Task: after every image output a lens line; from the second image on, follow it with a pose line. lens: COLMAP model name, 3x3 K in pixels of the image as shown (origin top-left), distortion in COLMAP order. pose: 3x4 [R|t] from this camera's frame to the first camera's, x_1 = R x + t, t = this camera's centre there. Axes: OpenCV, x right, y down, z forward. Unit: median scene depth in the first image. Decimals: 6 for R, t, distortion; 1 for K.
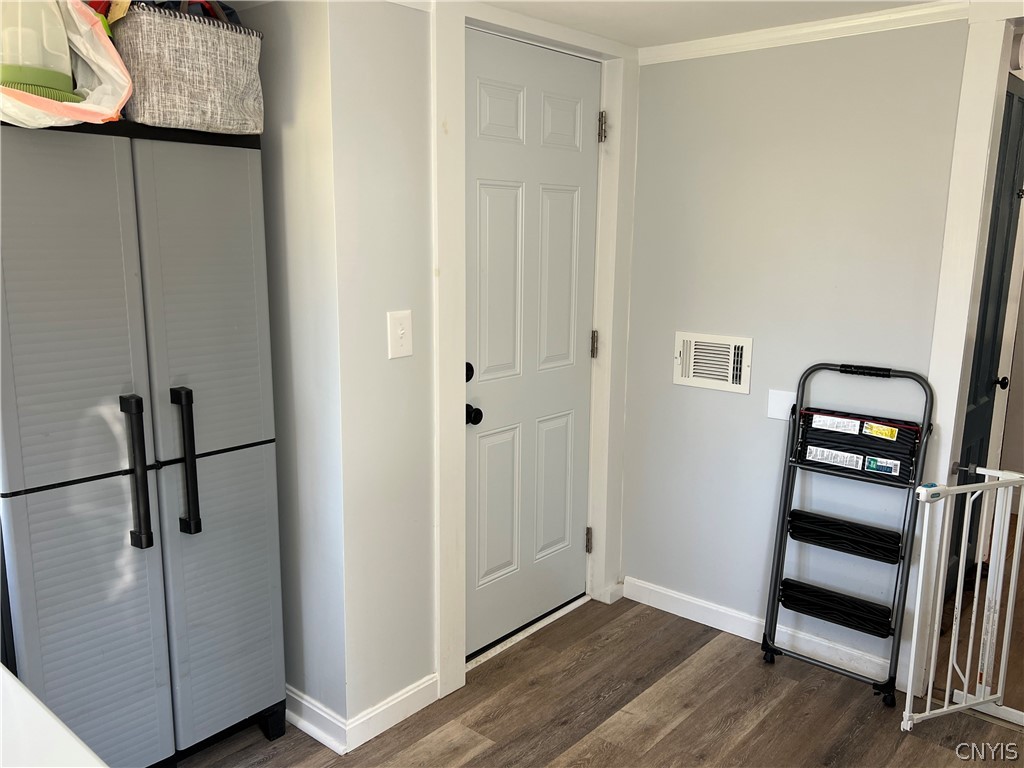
lens RADIAL K [[838.4, 0, 512.3], [0, 838.4, 388.5], [0, 0, 1]] dist [0.067497, -0.077351]
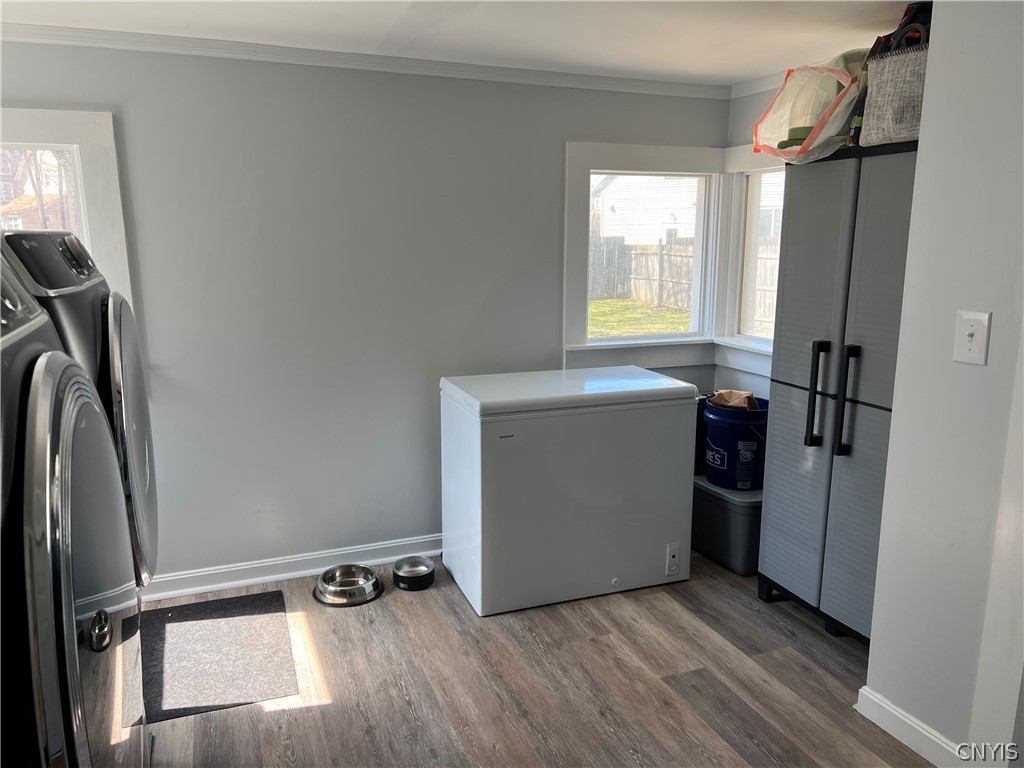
lens RADIAL K [[771.8, 0, 511.2], [0, 771.8, 380.6], [0, 0, 1]] dist [0.057173, -0.070219]
pose [[-0.459177, 0.164159, -0.873046, 0.932966], [-0.157512, 0.952161, 0.261878, -0.184116], [0.874269, 0.257763, -0.411353, 1.067657]]
